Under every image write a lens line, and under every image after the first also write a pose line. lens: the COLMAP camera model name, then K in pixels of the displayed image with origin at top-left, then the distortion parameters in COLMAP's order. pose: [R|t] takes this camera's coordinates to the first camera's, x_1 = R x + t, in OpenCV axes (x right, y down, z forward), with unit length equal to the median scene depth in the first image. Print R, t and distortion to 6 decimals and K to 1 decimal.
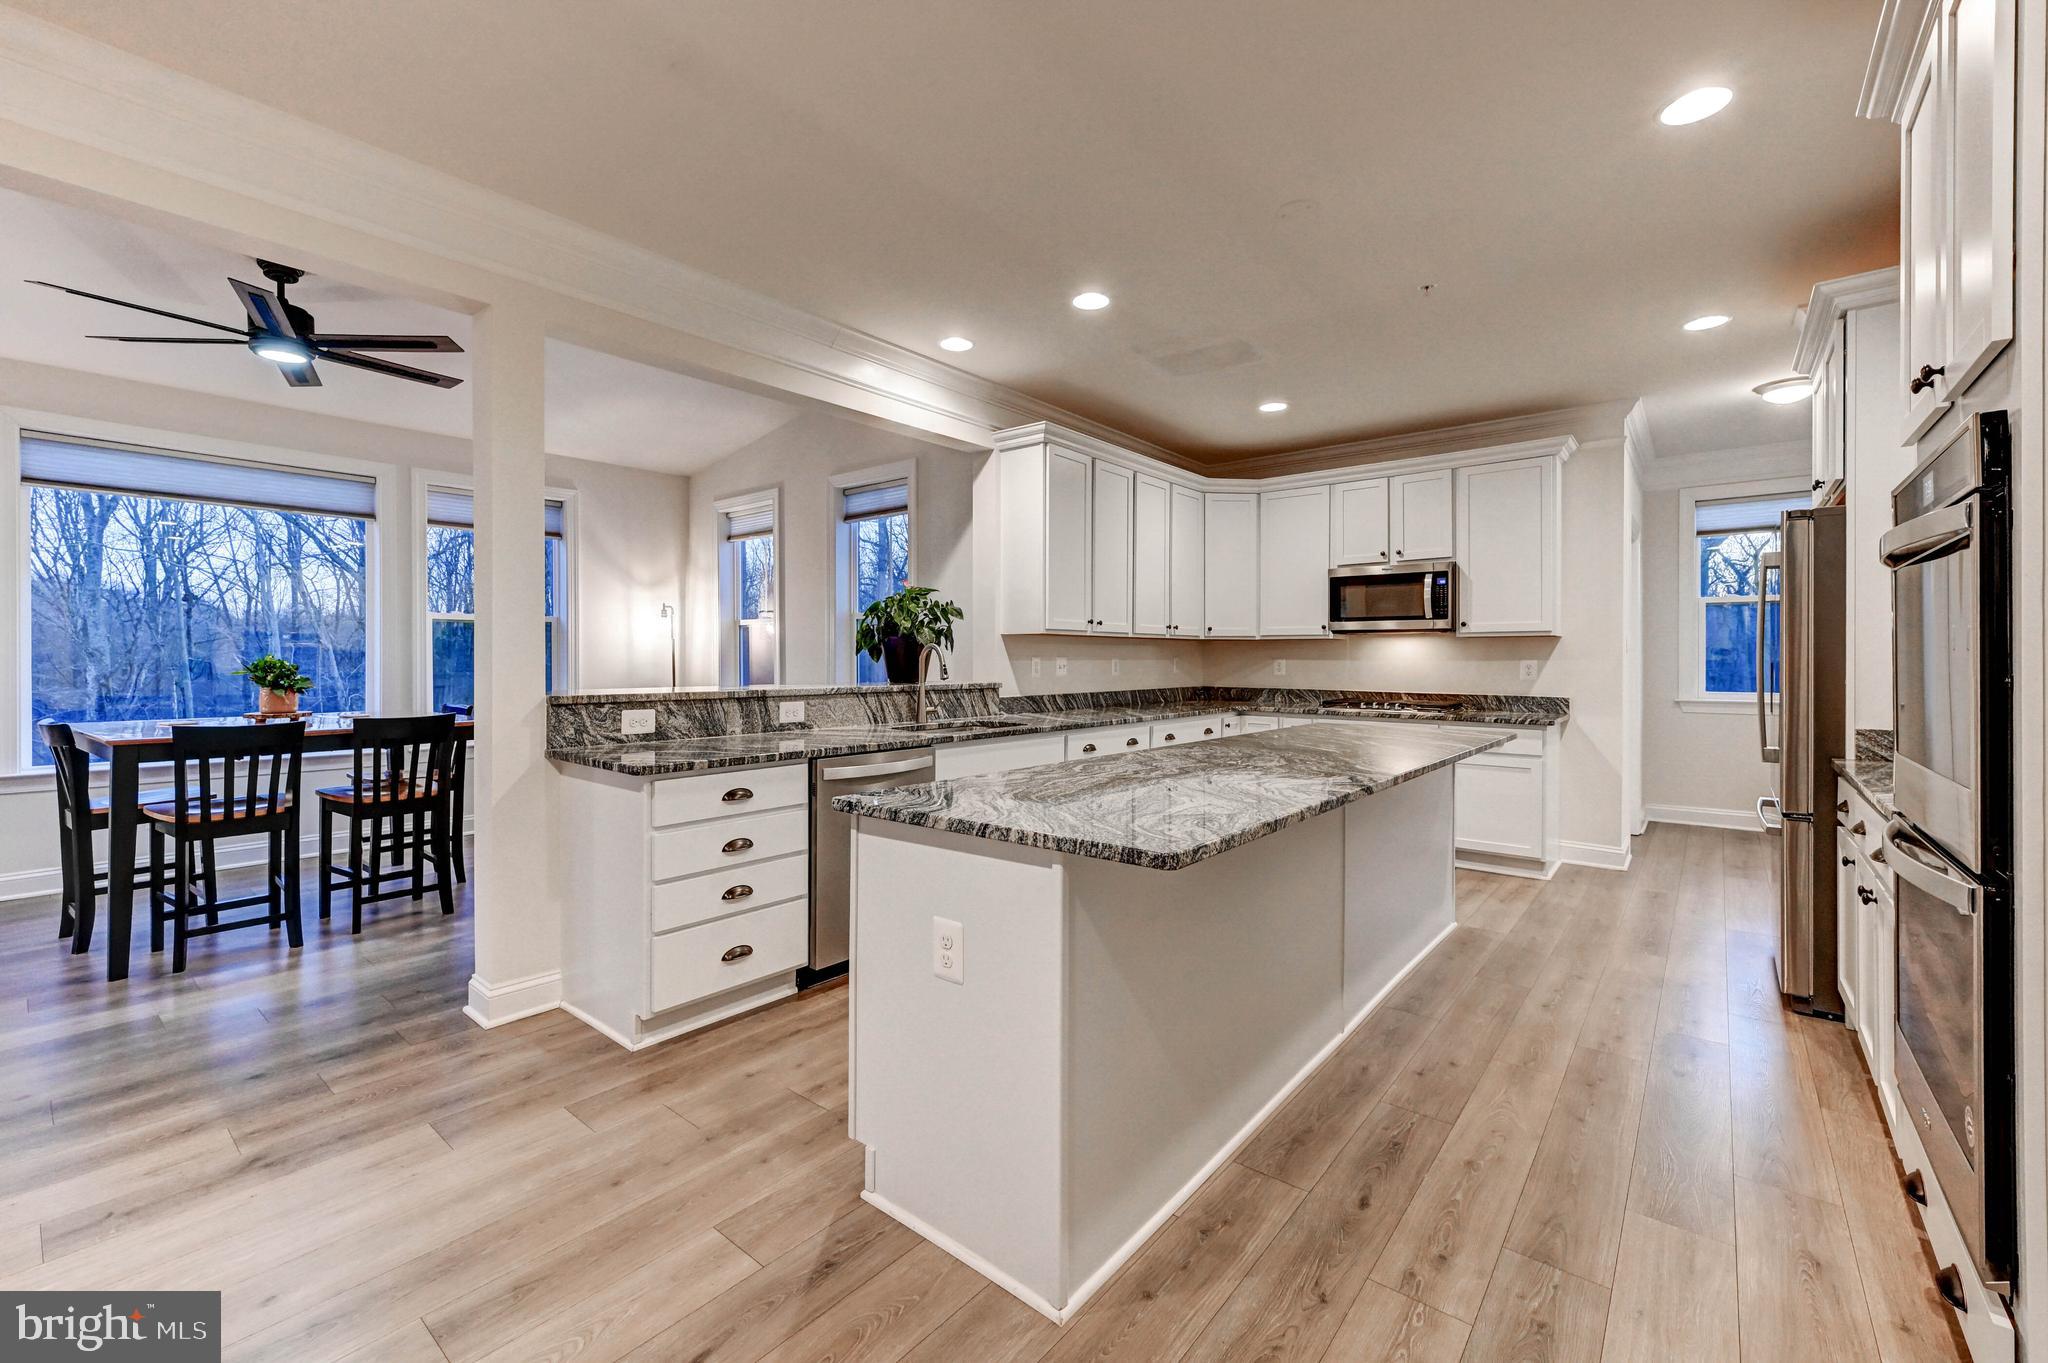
lens RADIAL K [[842.9, 0, 1034.0], [0, 842.9, 669.8], [0, 0, 1]] dist [-0.001906, -0.000344]
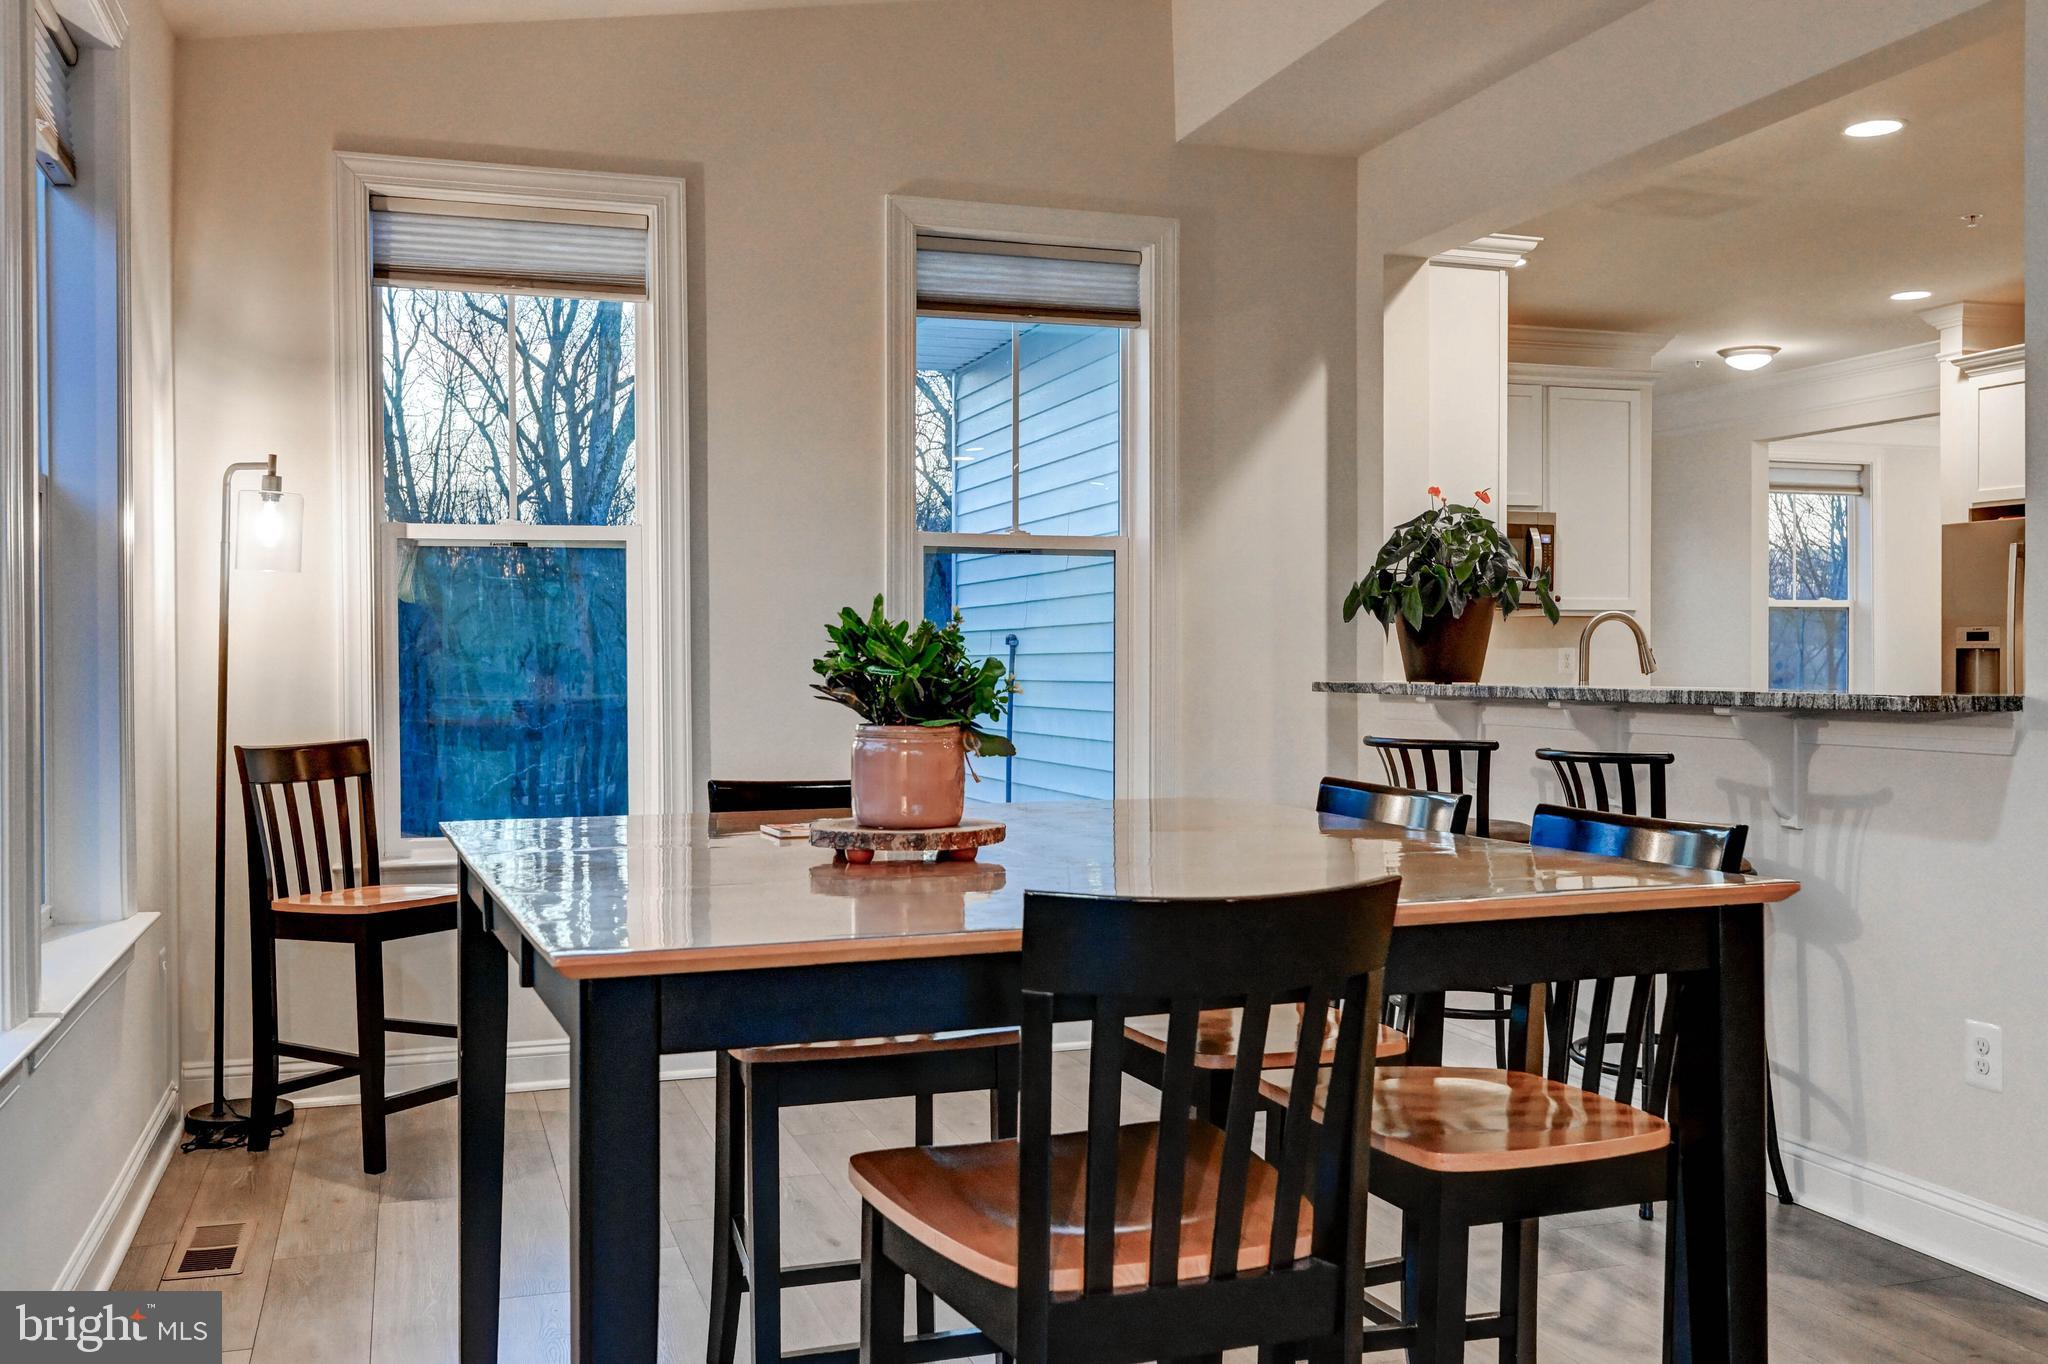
lens RADIAL K [[1821.6, 0, 1028.1], [0, 1821.6, 665.8], [0, 0, 1]] dist [-0.000165, -0.001630]
pose [[0.534756, -0.005274, 0.844990, -1.079387], [0.012370, 0.999922, -0.001587, 0.002113], [-0.844916, 0.011301, 0.534779, 0.531476]]
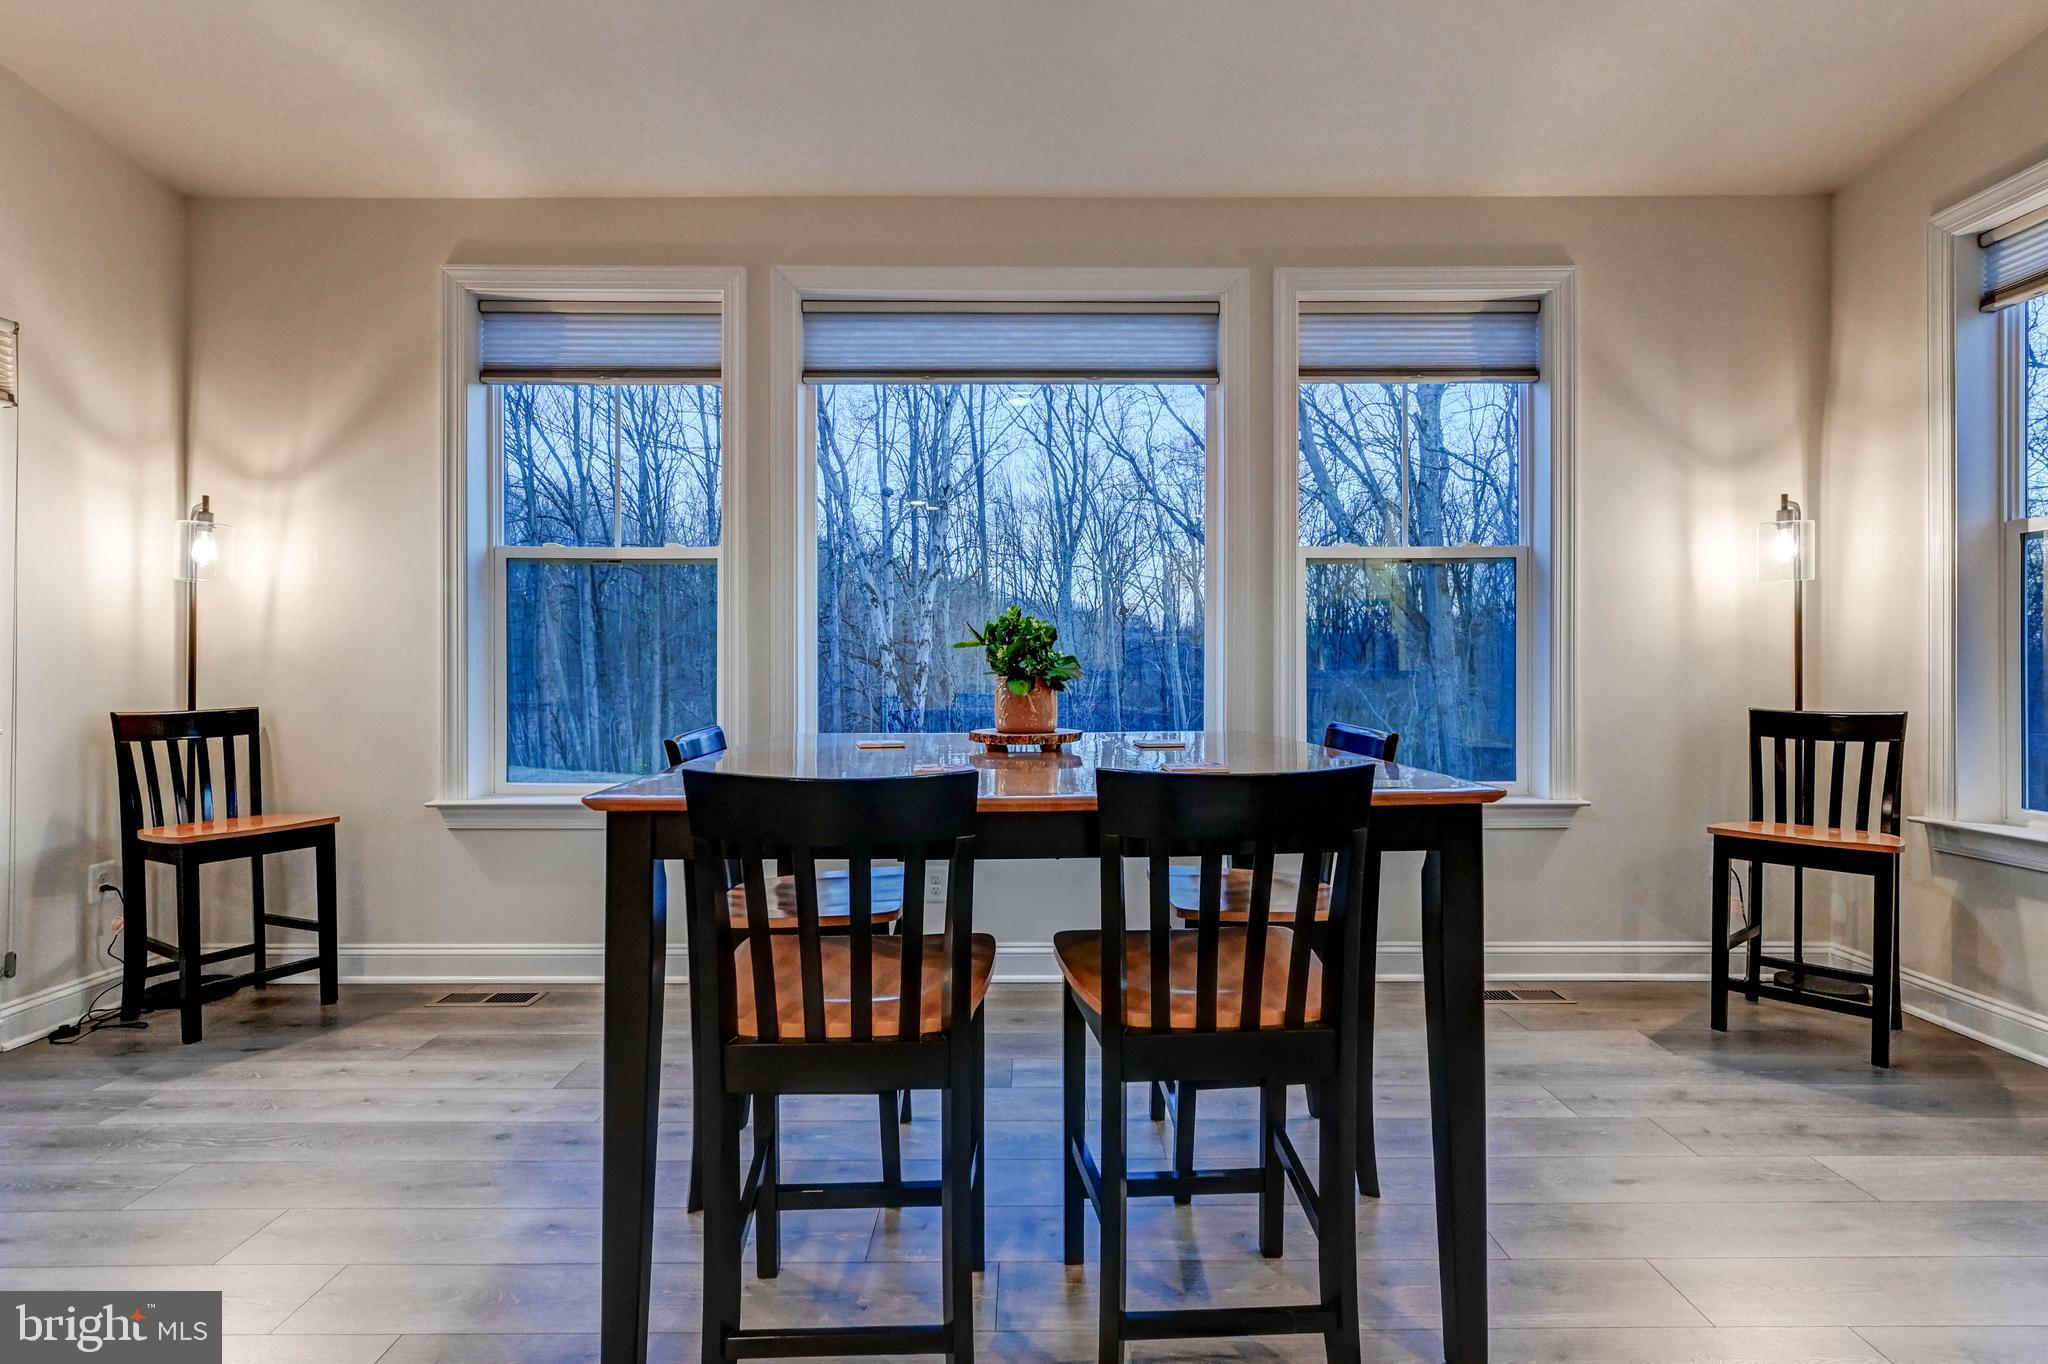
lens RADIAL K [[997.5, 0, 1035.4], [0, 997.5, 669.8], [0, 0, 1]] dist [0.002564, 0.000537]
pose [[0.635089, 0.004571, -0.772425, -0.375957], [-0.012362, 0.999915, -0.004246, 0.015557], [0.772340, 0.012245, 0.635091, 0.526330]]
